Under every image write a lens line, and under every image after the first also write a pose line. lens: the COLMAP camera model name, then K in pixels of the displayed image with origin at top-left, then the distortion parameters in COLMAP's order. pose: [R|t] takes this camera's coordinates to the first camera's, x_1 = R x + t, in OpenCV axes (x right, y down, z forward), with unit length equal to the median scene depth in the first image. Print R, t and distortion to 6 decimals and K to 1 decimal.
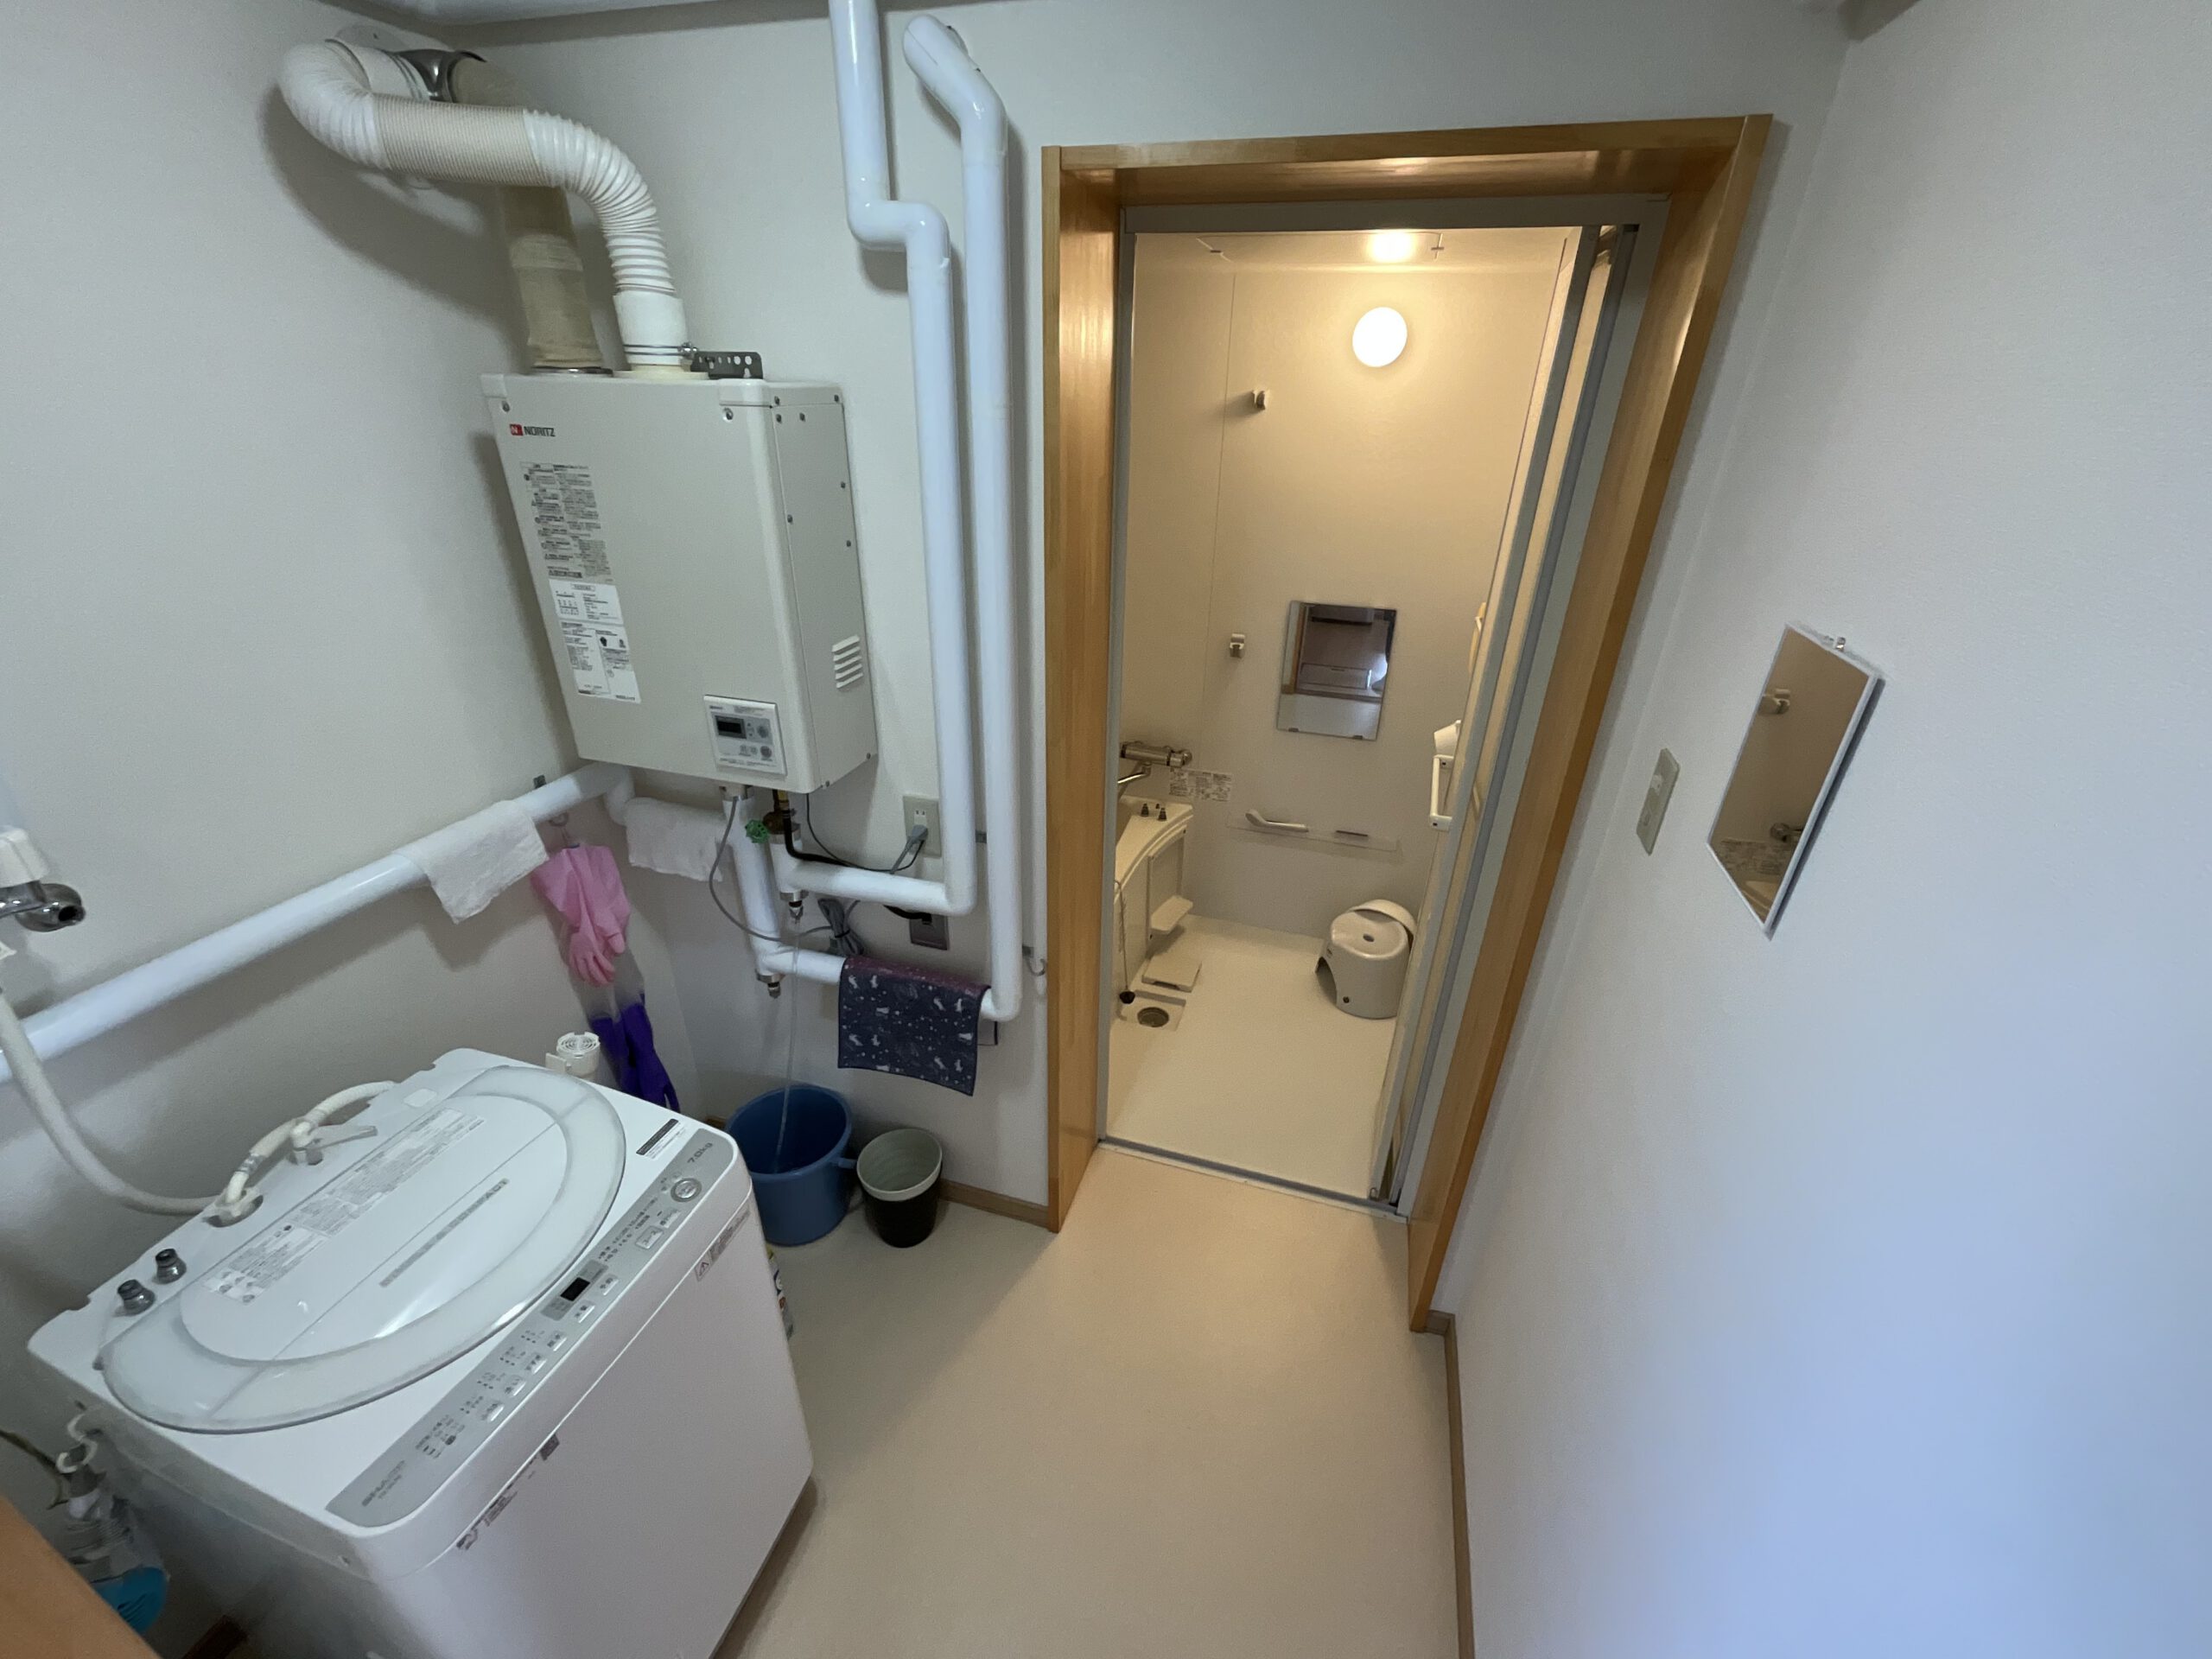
lens RADIAL K [[882.9, 0, 1109.2], [0, 882.9, 837.1], [0, 0, 1]] dist [-0.000909, -0.000031]
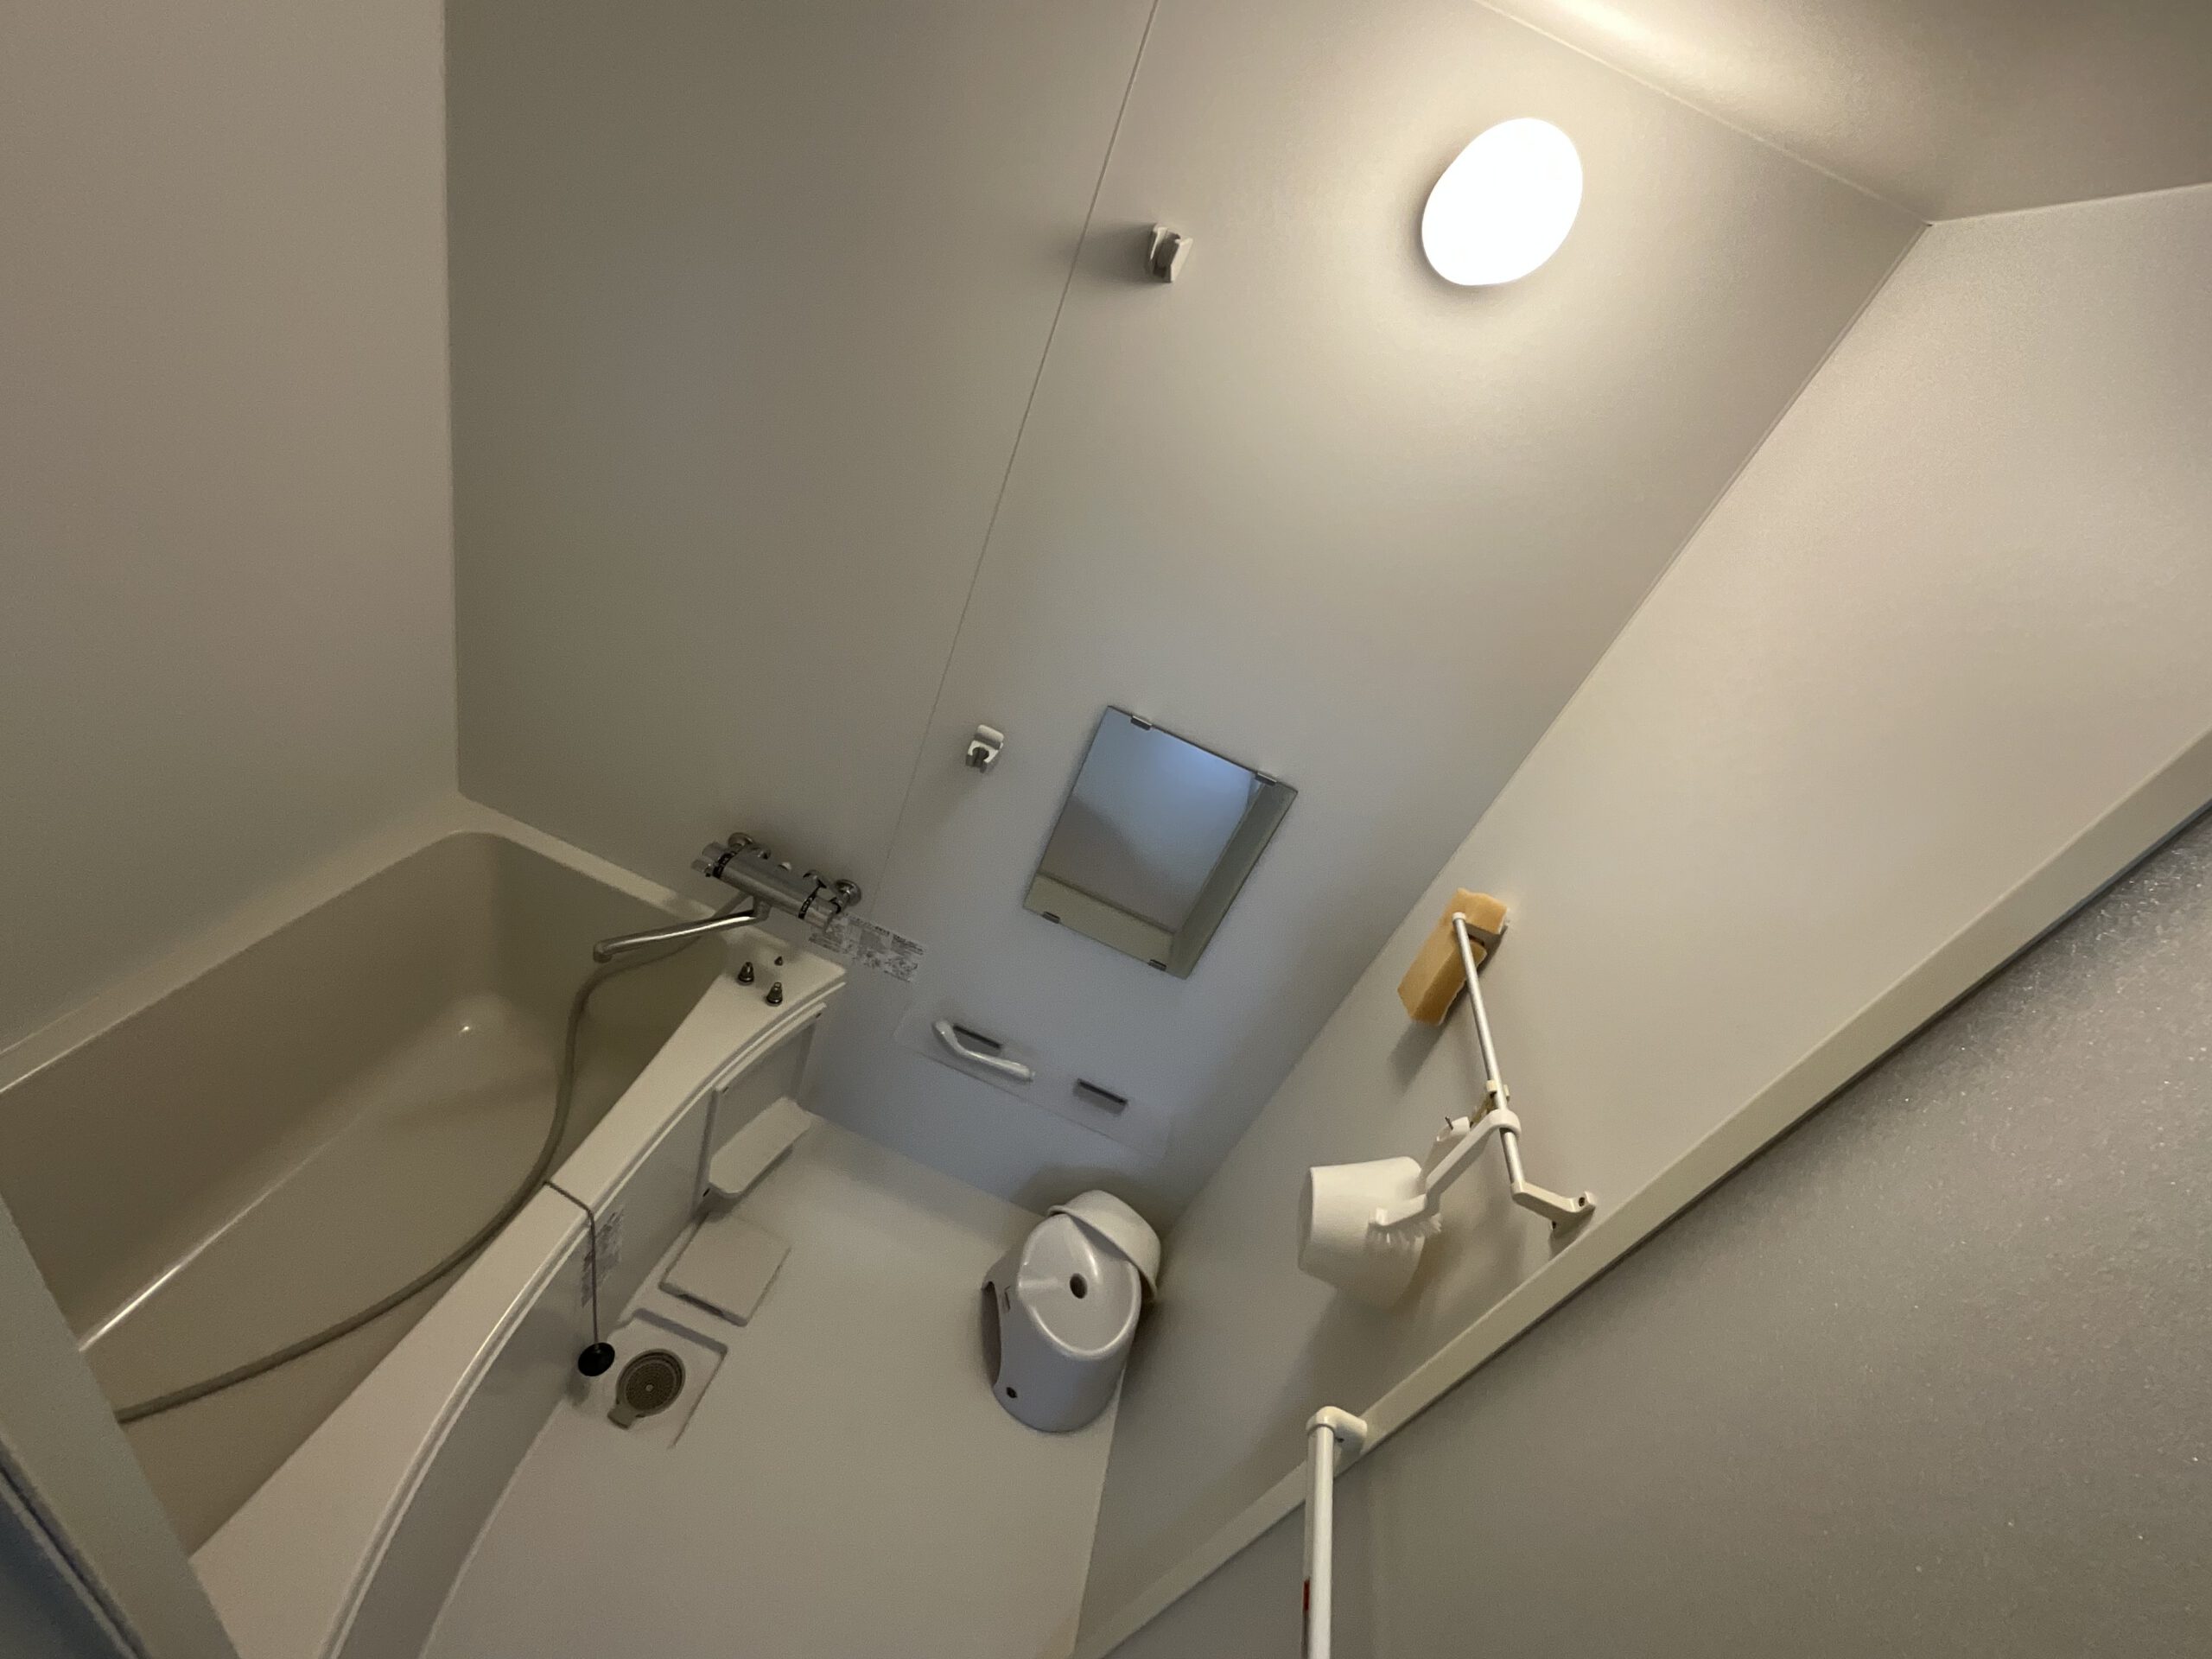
lens RADIAL K [[882.9, 0, 1109.2], [0, 882.9, 837.1], [0, 0, 1]] dist [-0.000909, -0.000031]
pose [[0.933889, 0.237016, 0.267723, 0.084372], [-0.272688, 0.956411, 0.104494, -0.227767], [-0.231286, -0.170591, 0.957813, 0.473457]]
